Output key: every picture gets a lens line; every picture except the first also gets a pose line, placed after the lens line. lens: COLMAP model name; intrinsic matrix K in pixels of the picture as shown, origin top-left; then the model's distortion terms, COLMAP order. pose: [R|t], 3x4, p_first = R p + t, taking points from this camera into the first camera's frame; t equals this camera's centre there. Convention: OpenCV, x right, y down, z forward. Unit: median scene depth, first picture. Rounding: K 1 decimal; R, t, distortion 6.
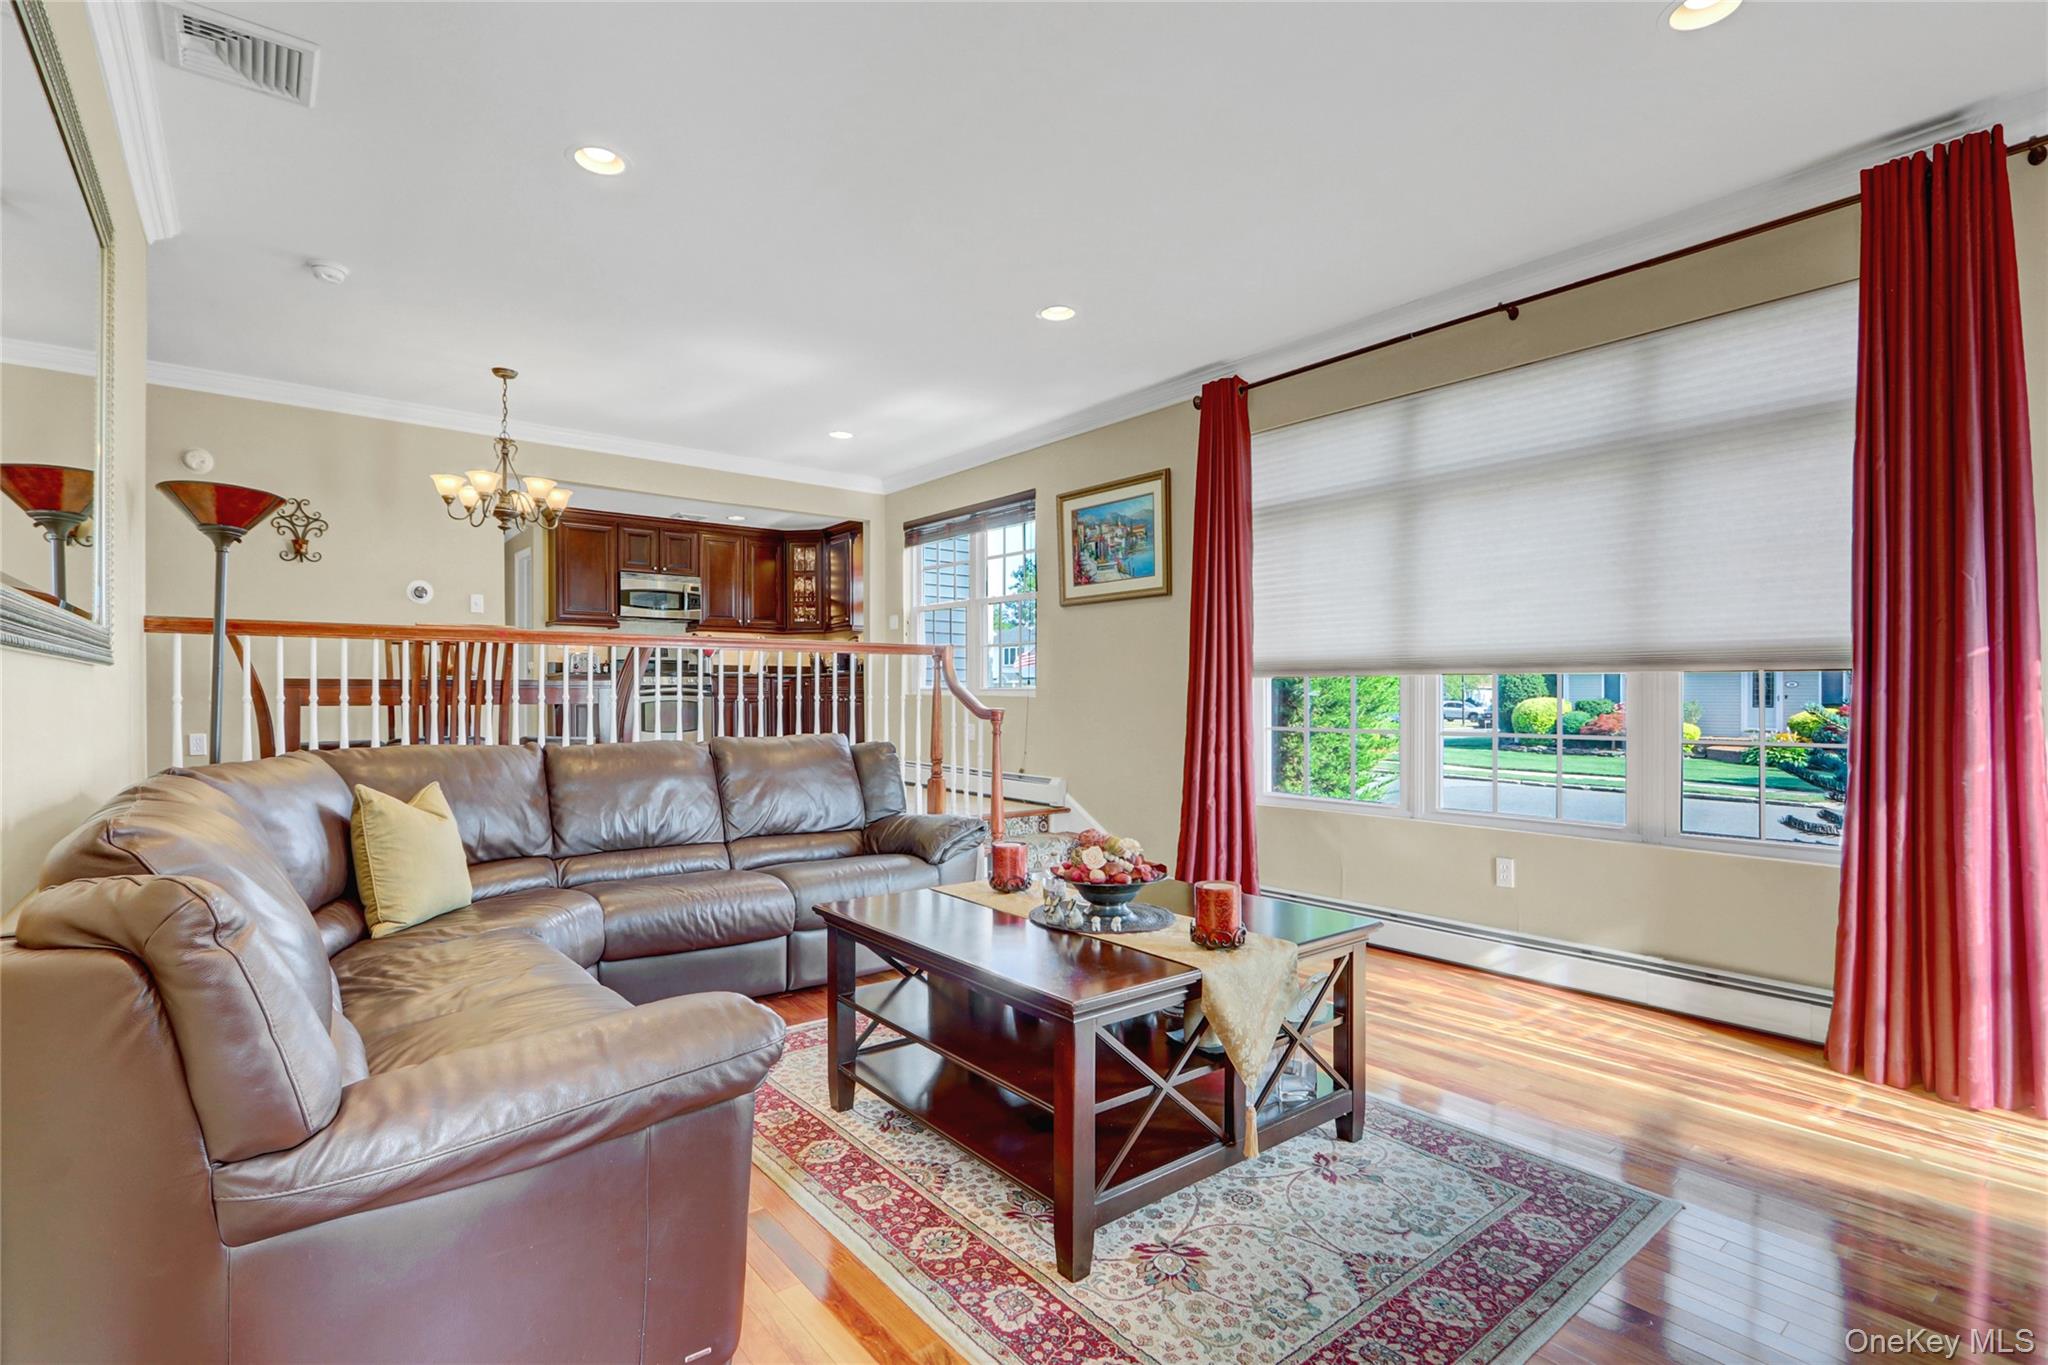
lens RADIAL K [[970.0, 0, 979.4], [0, 970.0, 693.8], [0, 0, 1]] dist [-0.000675, -0.000099]
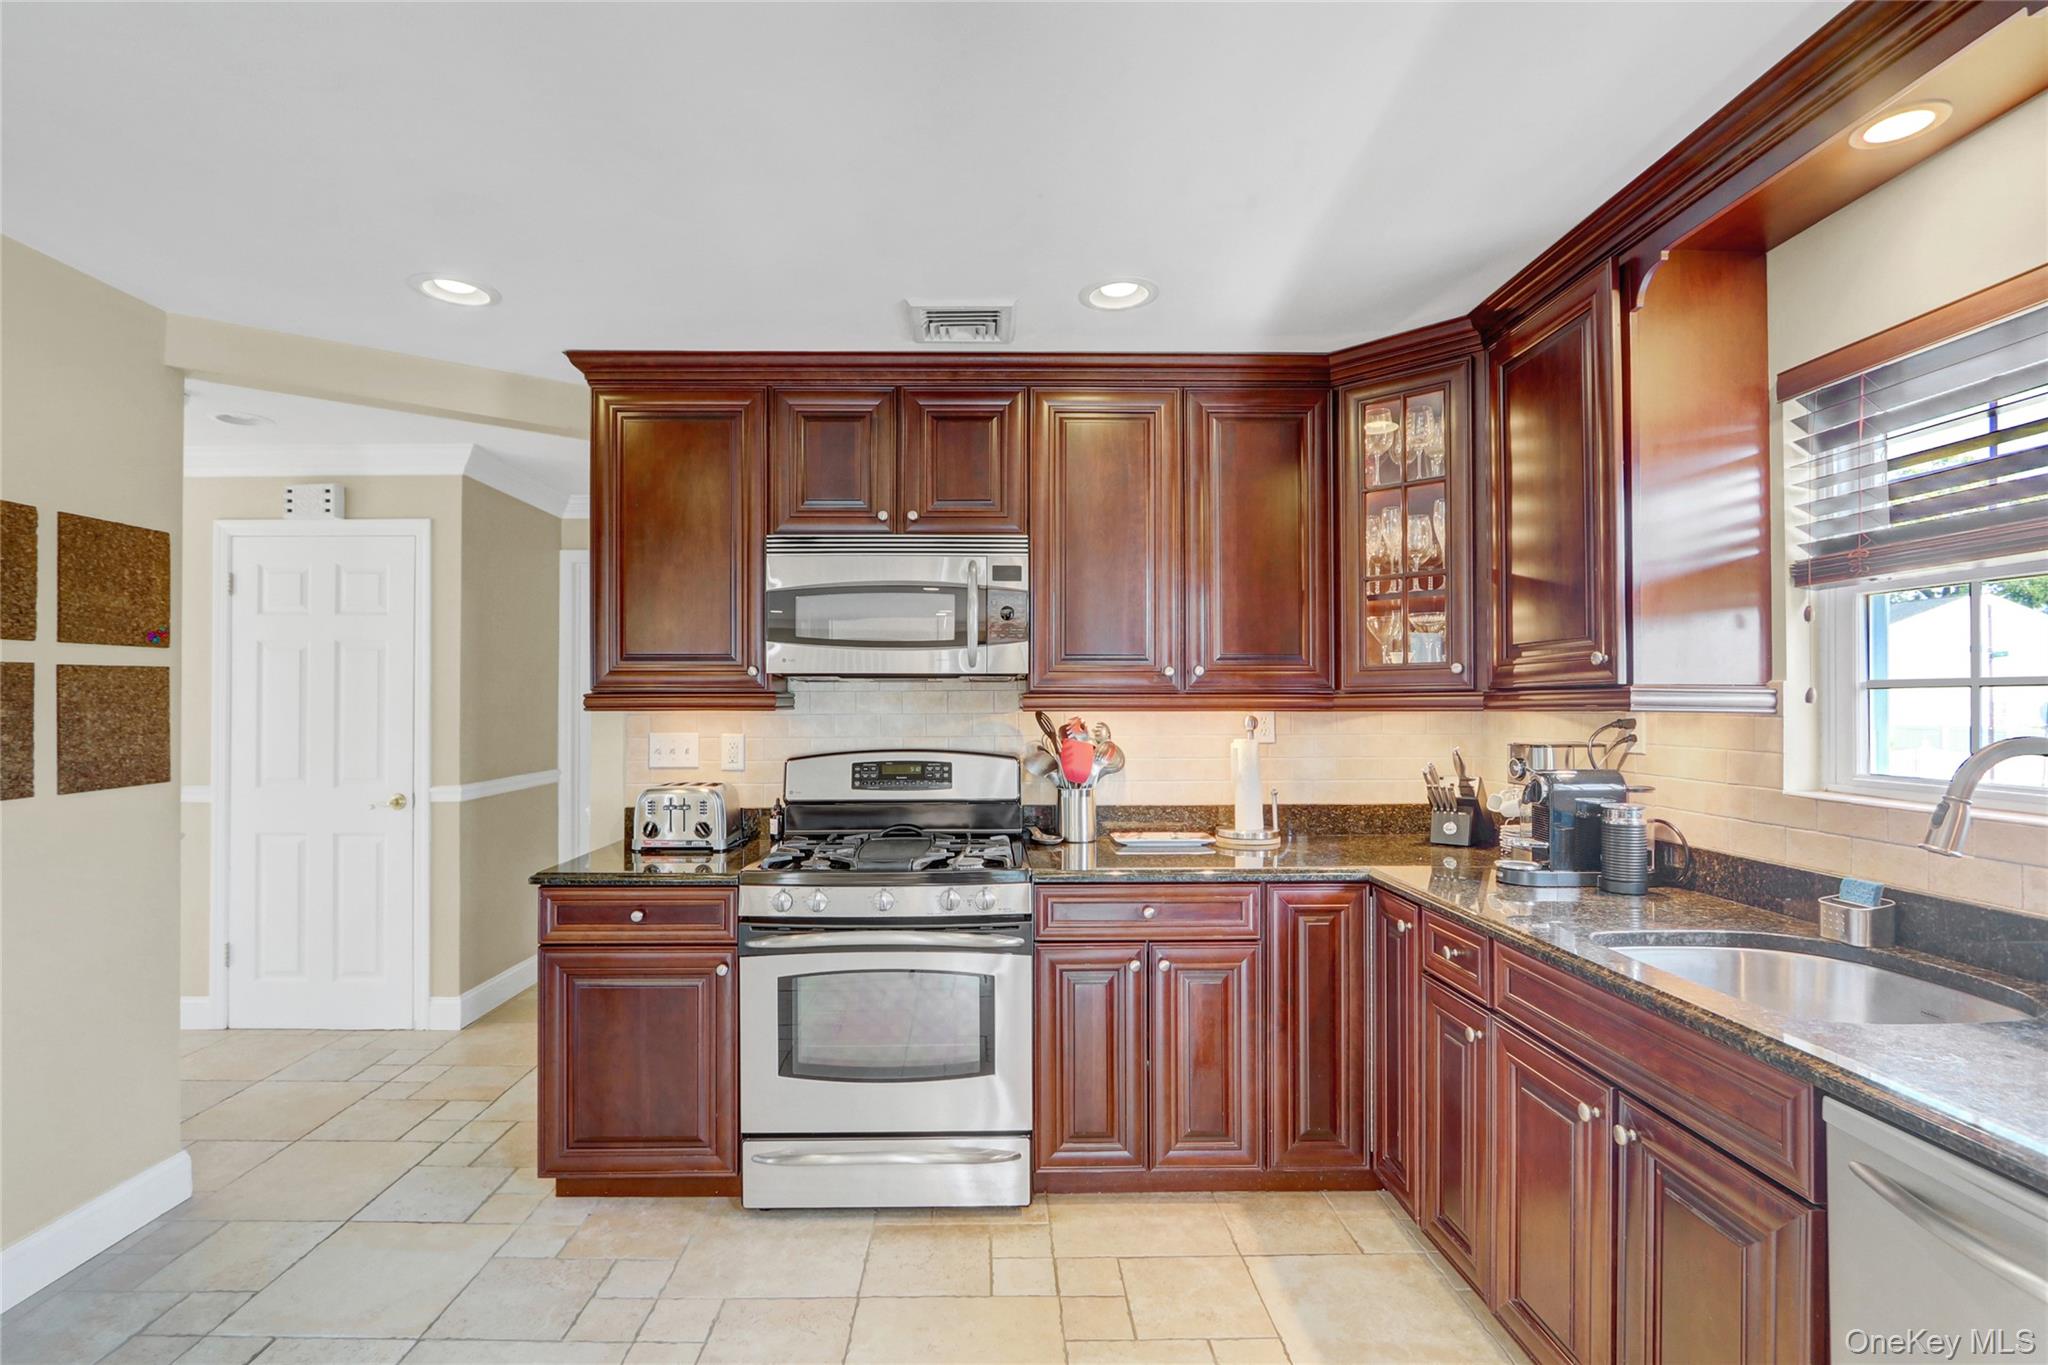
lens RADIAL K [[970.0, 0, 979.4], [0, 970.0, 693.8], [0, 0, 1]] dist [-0.000675, -0.000099]
pose [[0.795551, -0.004532, -0.605870, -0.200017], [-0.002509, 0.999939, -0.010775, -0.115903], [0.605882, 0.010092, 0.795490, 1.293365]]
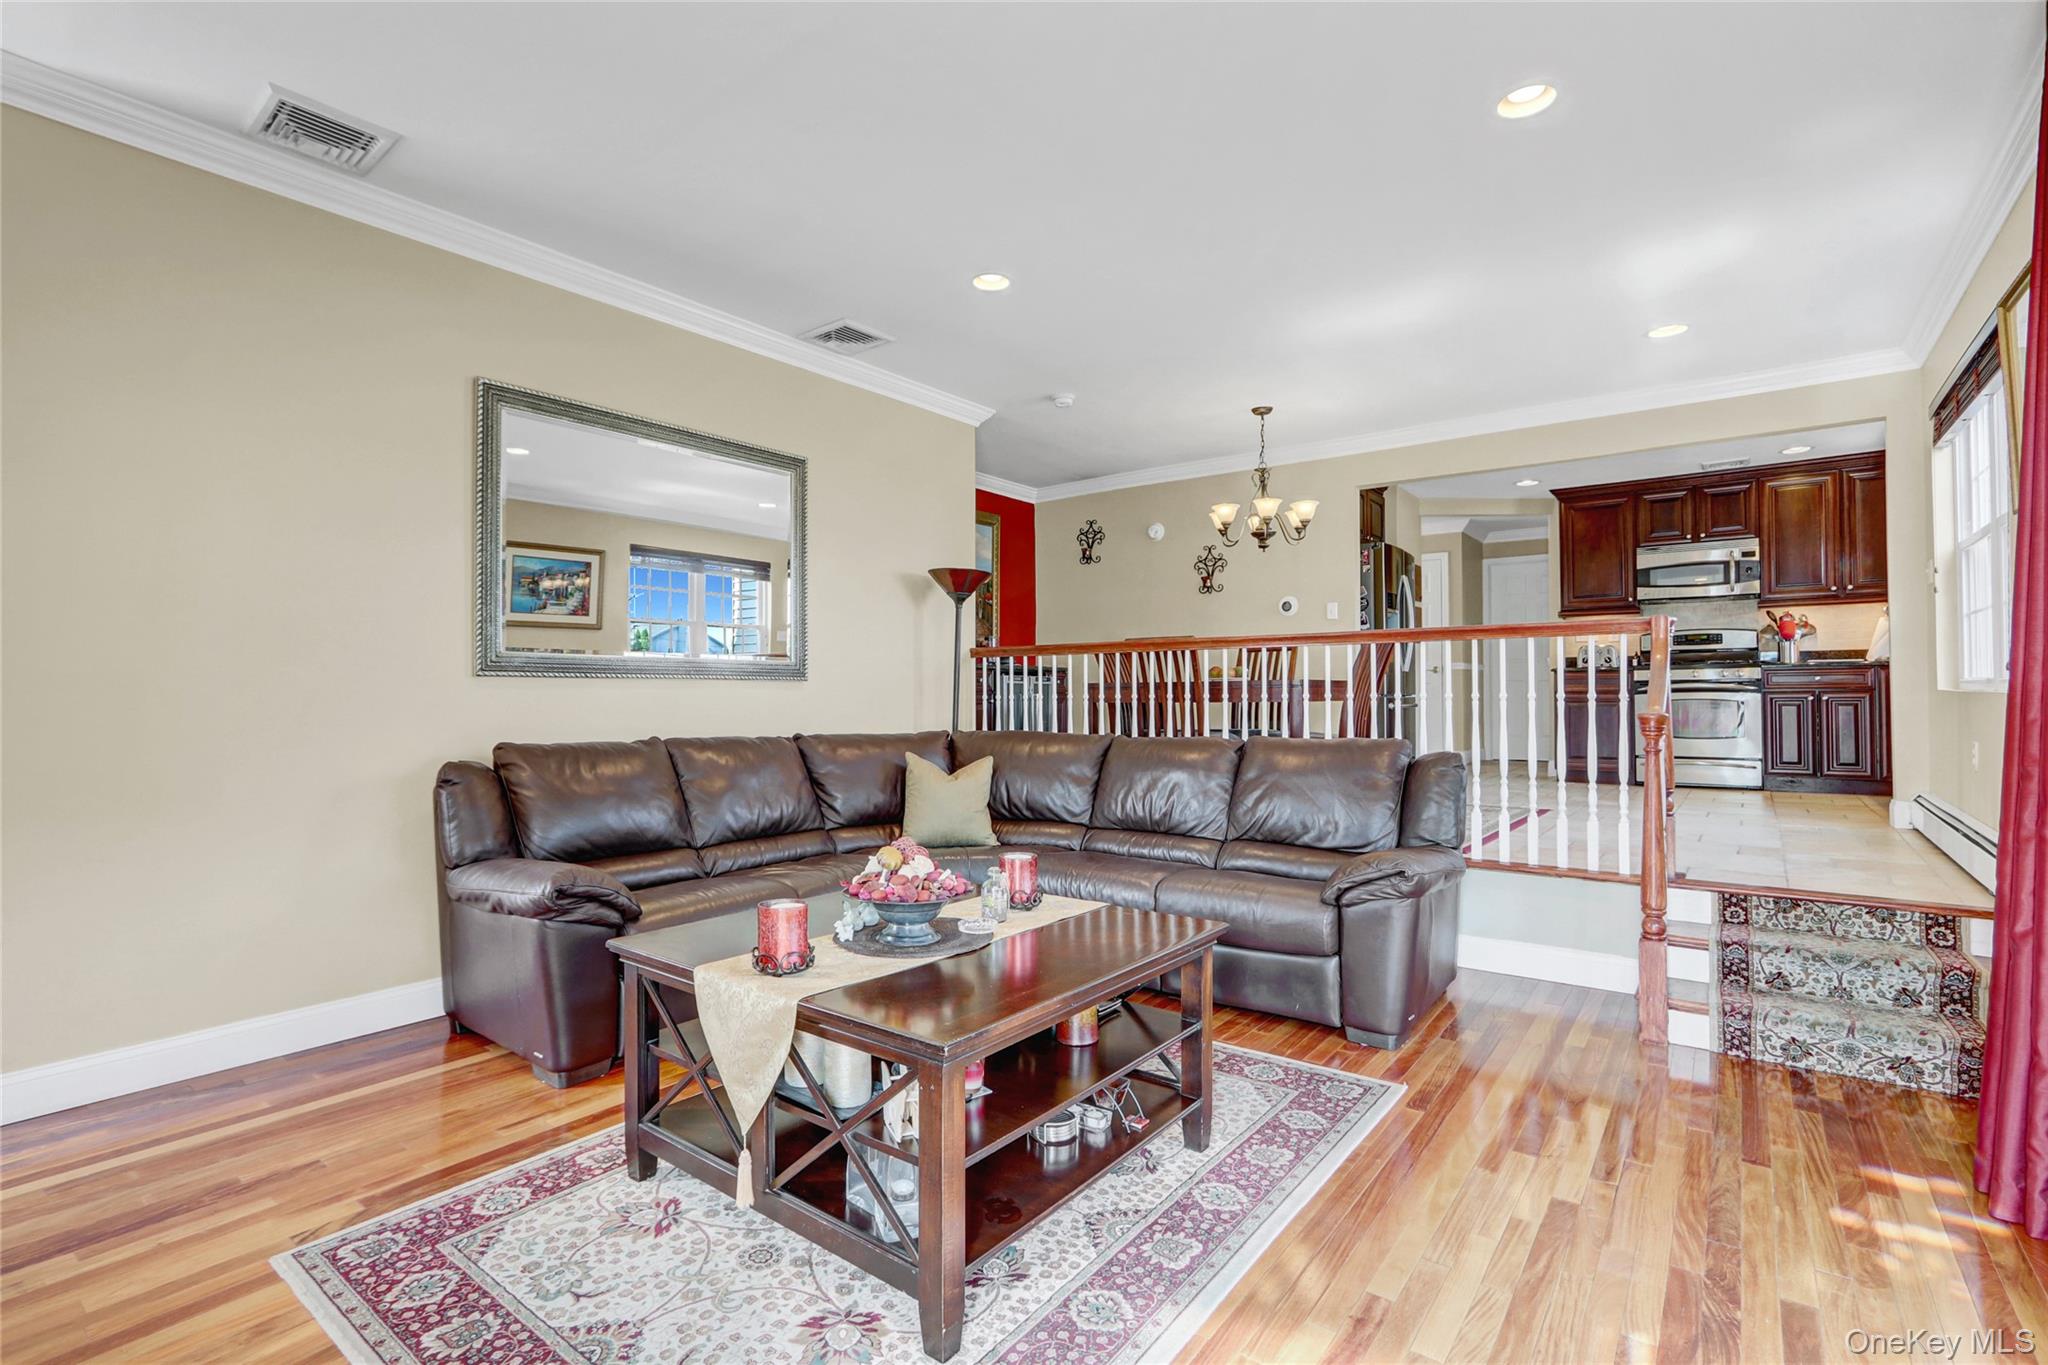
lens RADIAL K [[943.5, 0, 999.4], [0, 943.5, 678.1], [0, 0, 1]] dist [-0.017671, 0.000076]
pose [[0.251576, -0.017820, -0.967673, 0.471781], [0.004445, 0.999841, -0.017256, 0.000864], [0.967827, 0.000040, 0.251616, 0.400434]]
